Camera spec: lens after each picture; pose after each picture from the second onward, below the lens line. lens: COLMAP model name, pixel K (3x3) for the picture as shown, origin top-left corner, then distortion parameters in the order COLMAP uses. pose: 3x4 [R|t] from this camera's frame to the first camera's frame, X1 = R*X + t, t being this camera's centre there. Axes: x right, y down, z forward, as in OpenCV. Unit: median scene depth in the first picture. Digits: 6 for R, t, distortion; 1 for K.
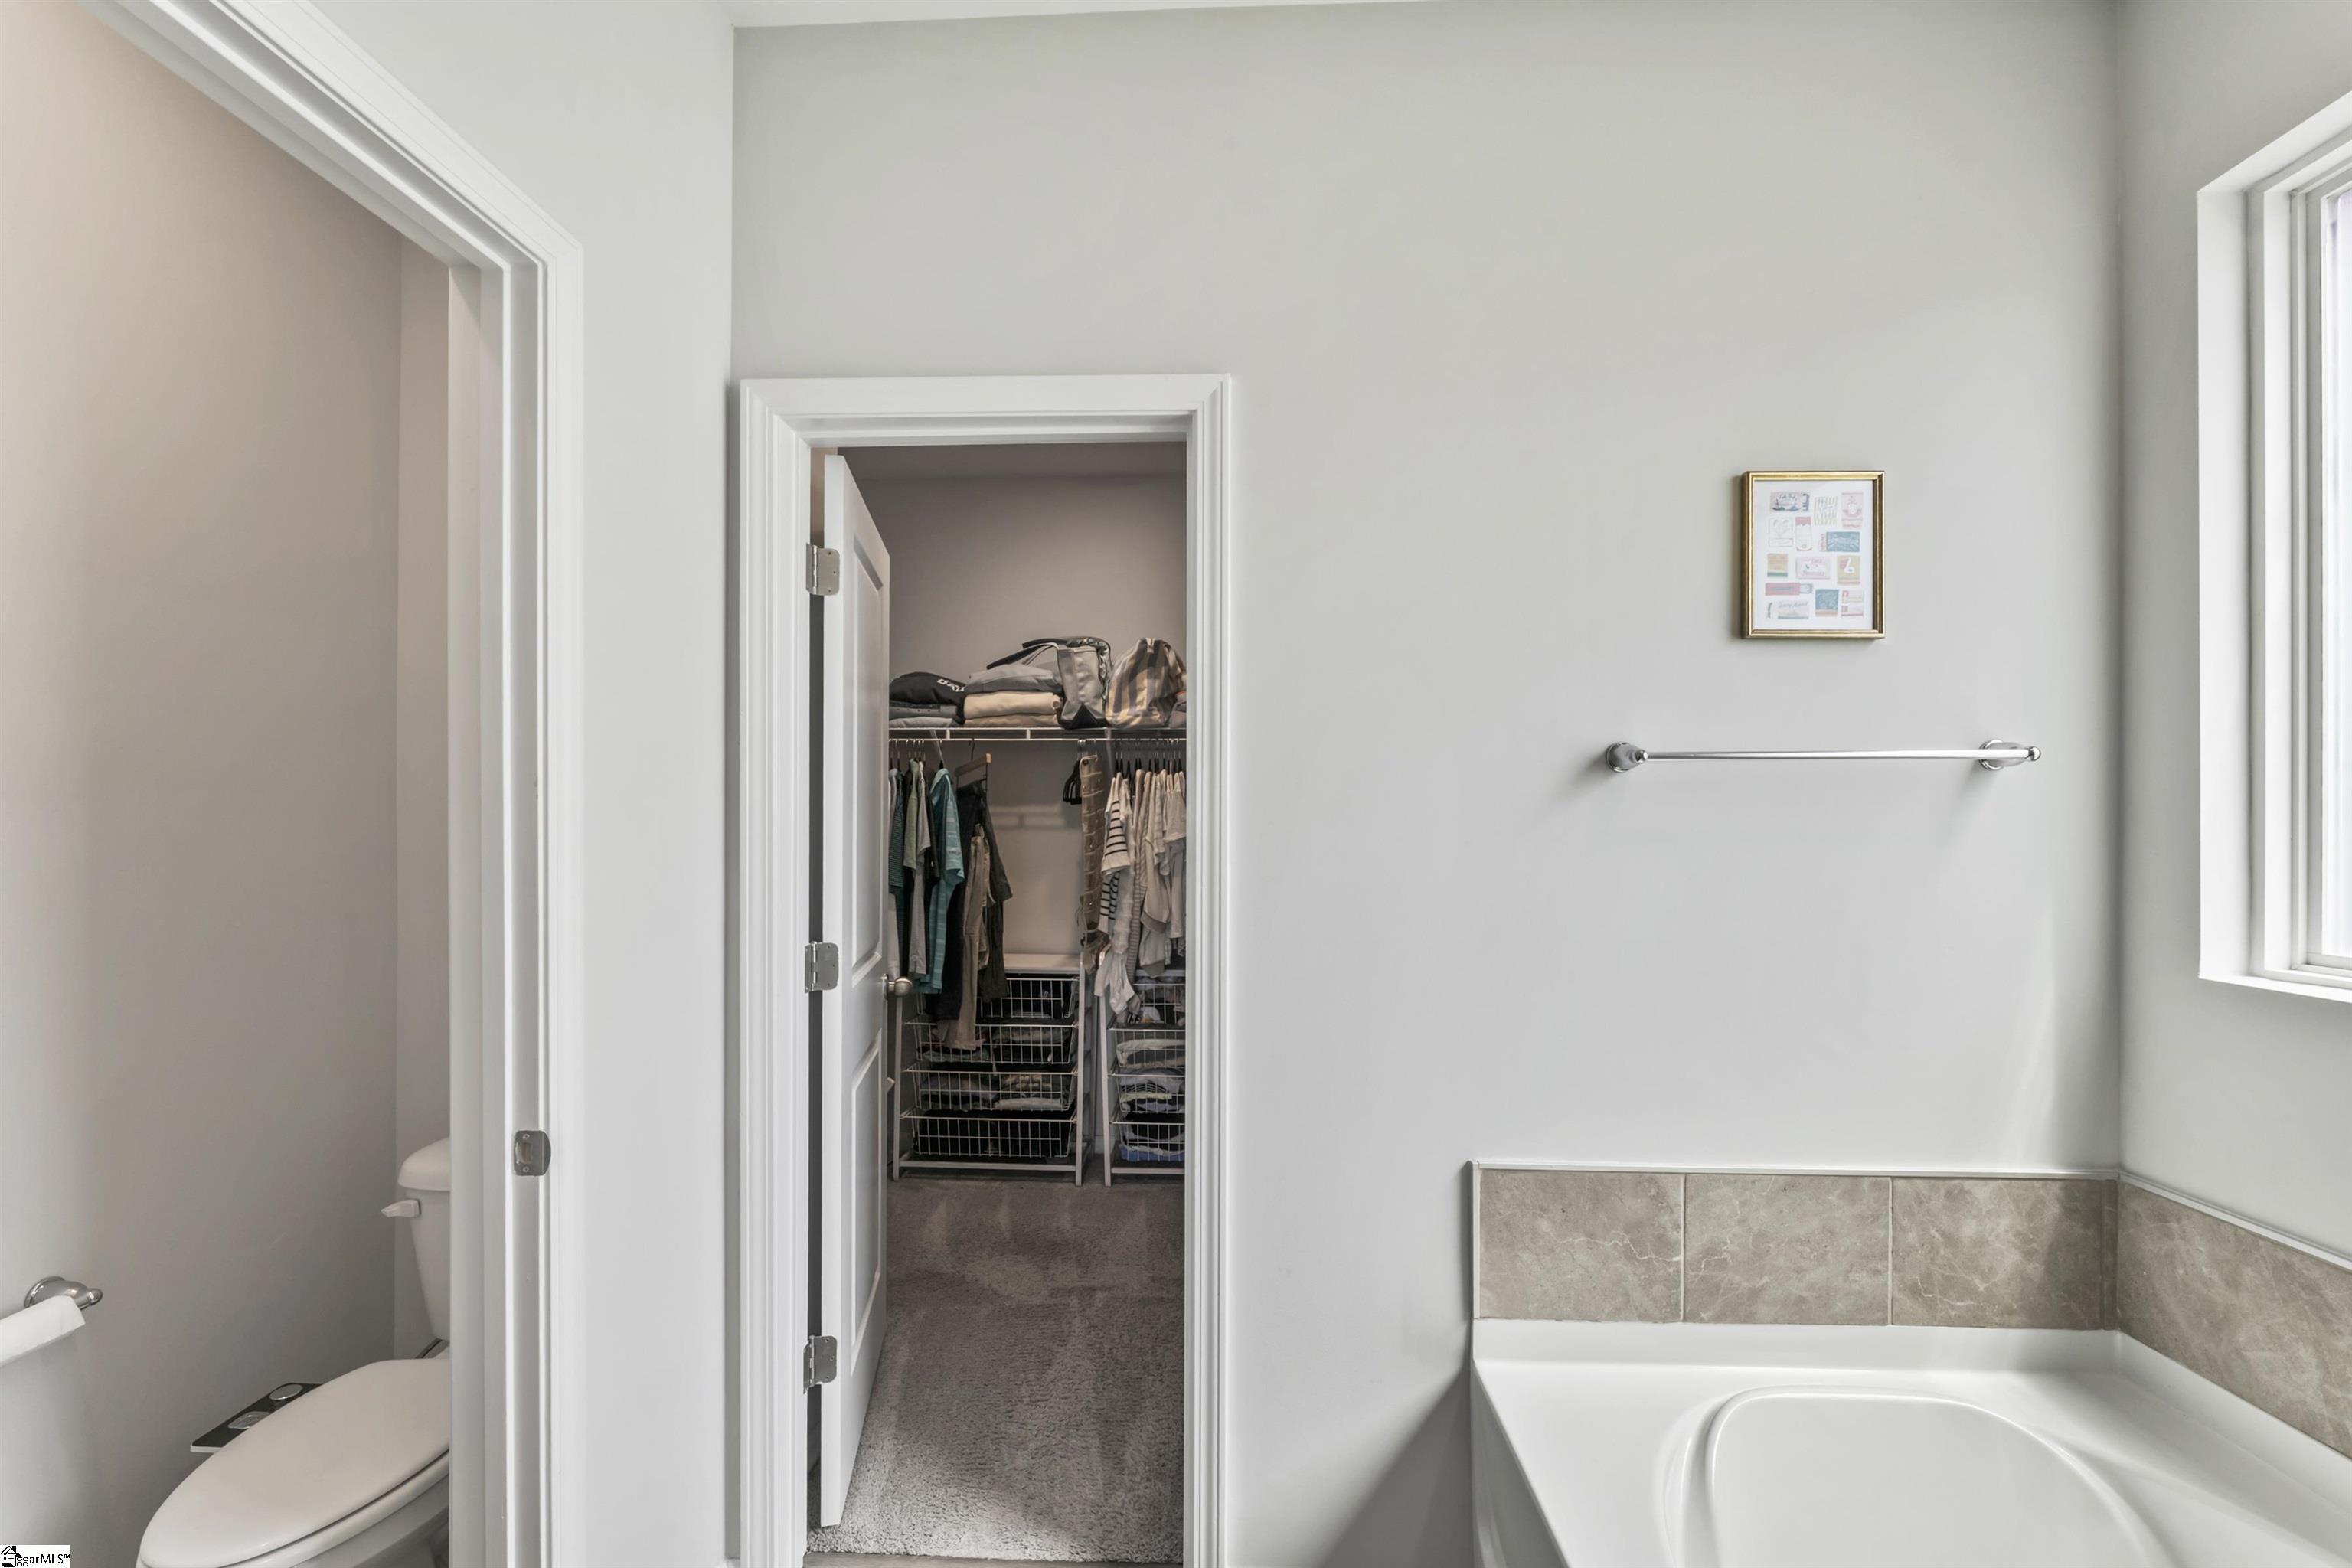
lens RADIAL K [[937.2, 0, 1158.7], [0, 937.2, 799.2], [0, 0, 1]] dist [-0.006684, 0.001353]
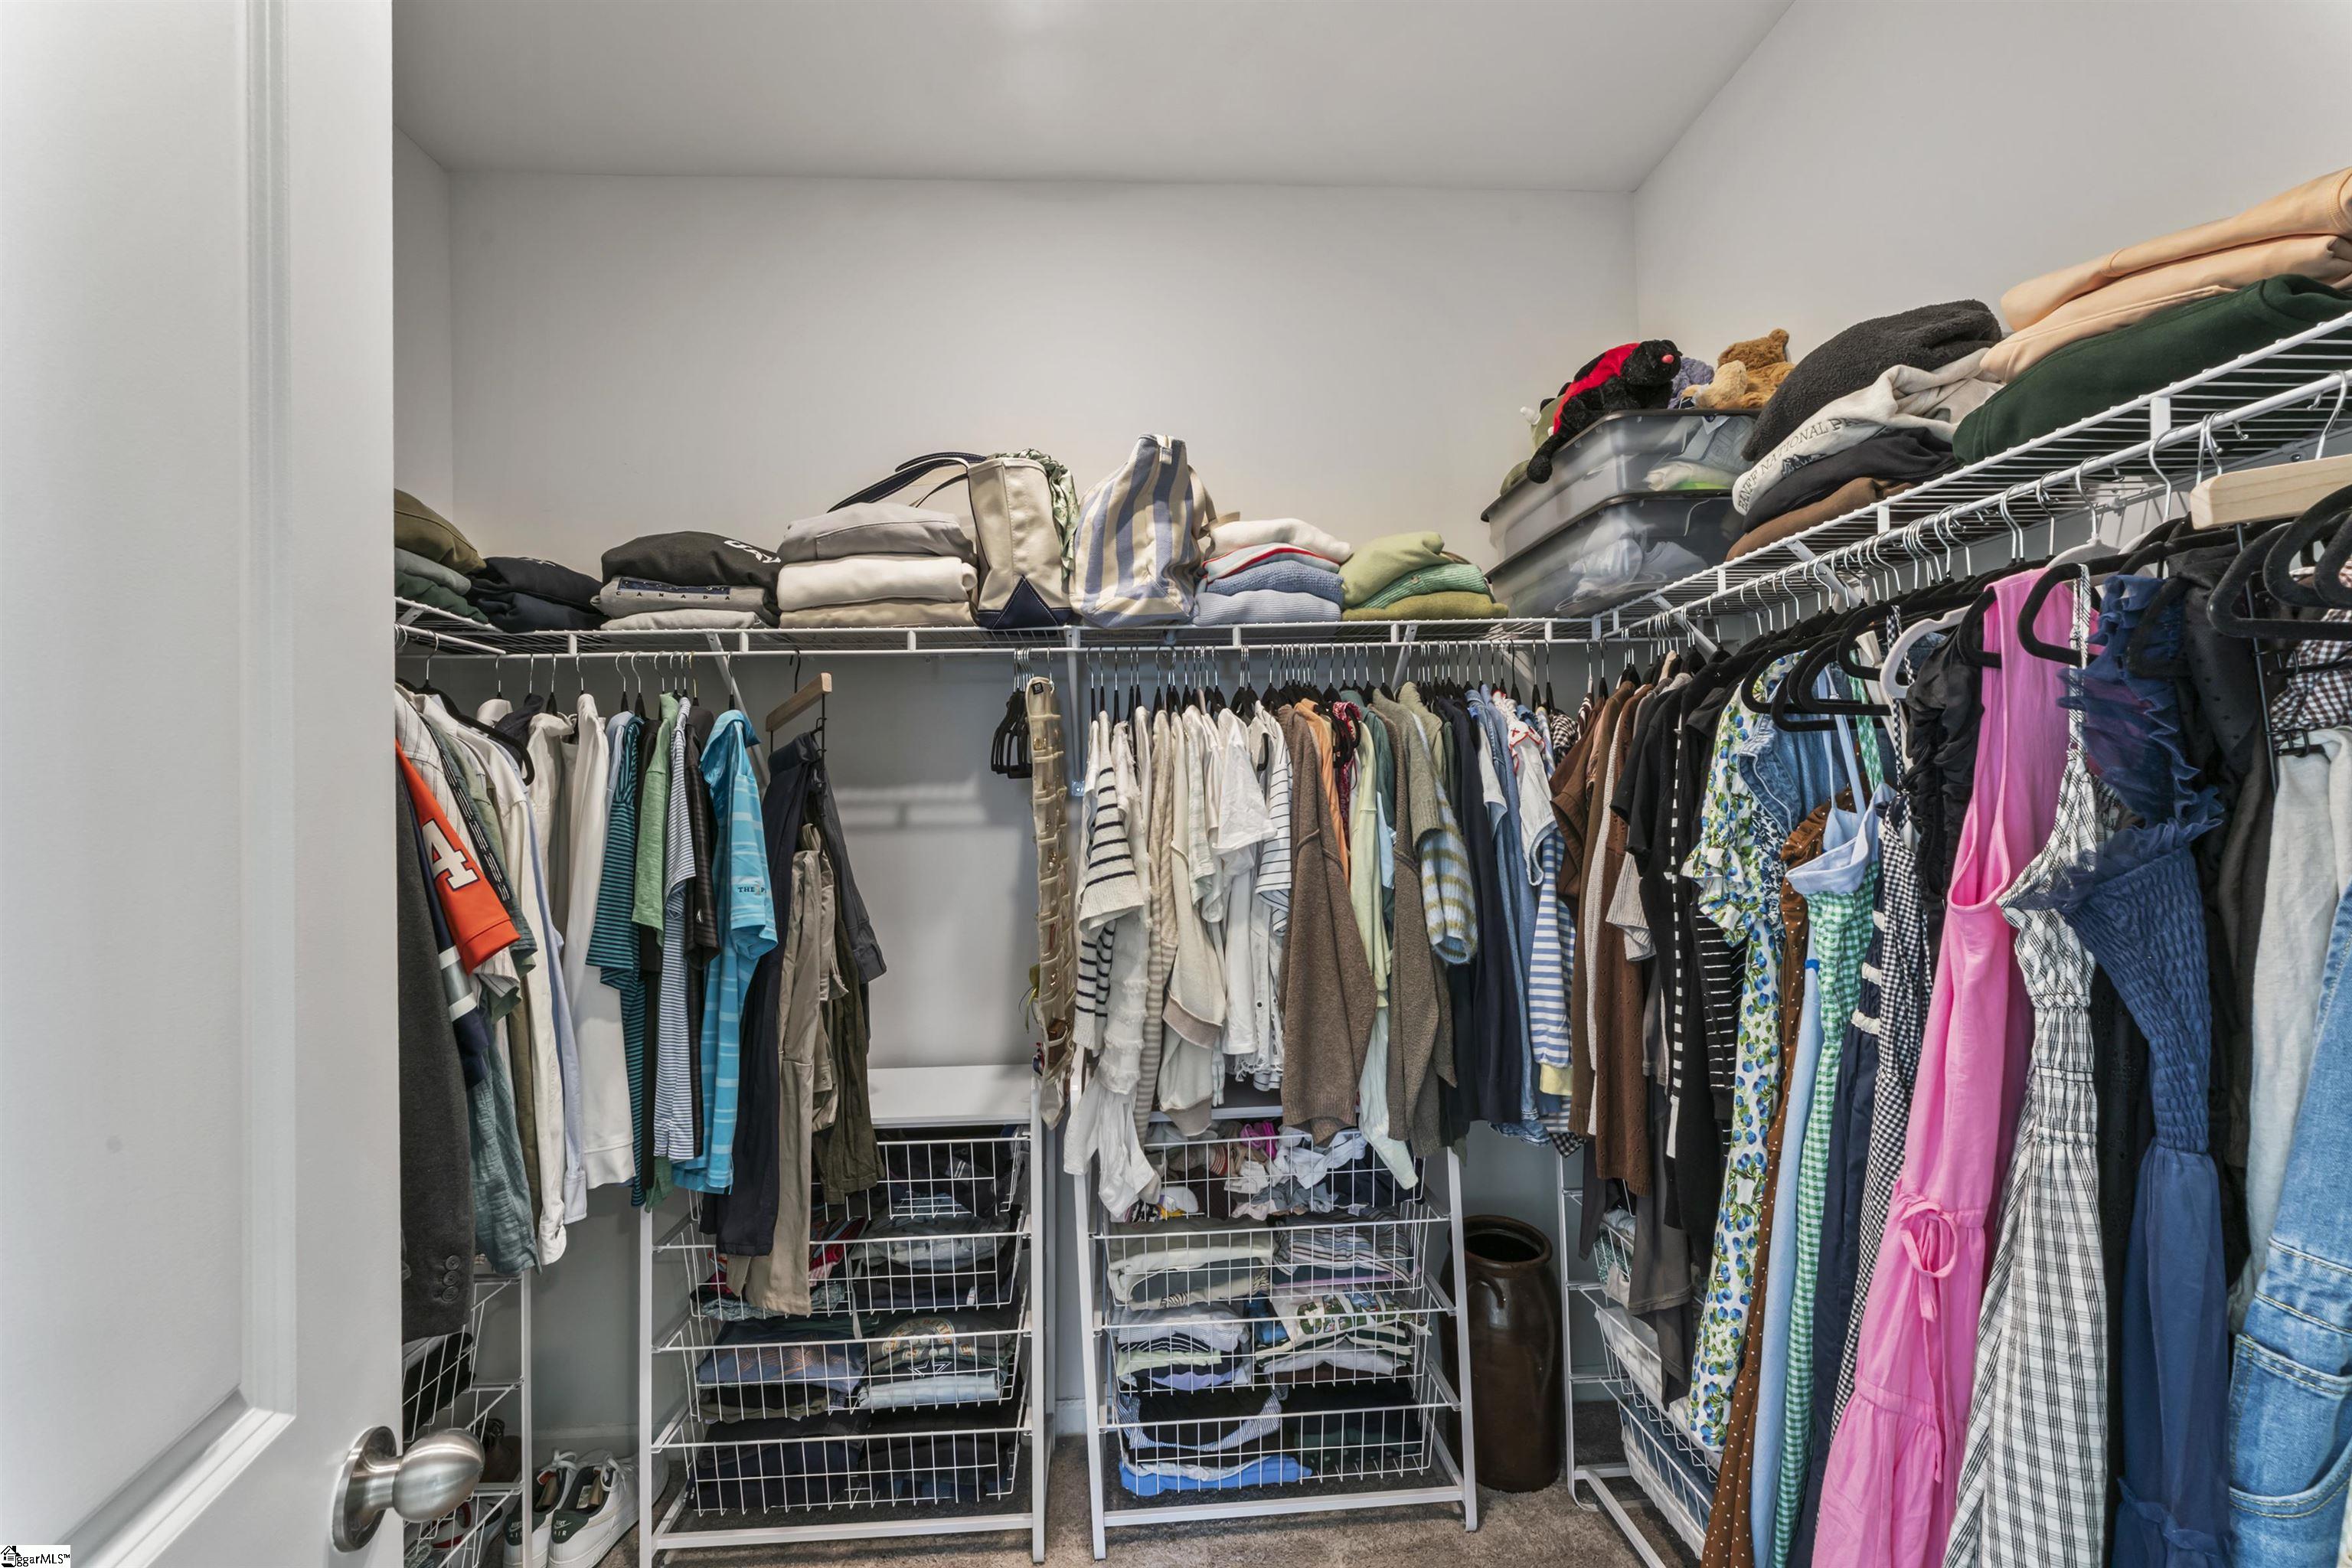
lens RADIAL K [[937.2, 0, 1160.4], [0, 937.2, 785.9], [0, 0, 1]] dist [-0.006684, 0.001353]
pose [[0.992575, -0.021656, 0.119690, -0.073491], [0.021814, 0.999762, -0.000007, 0.011347], [-0.119662, 0.002618, 0.992811, 0.519141]]
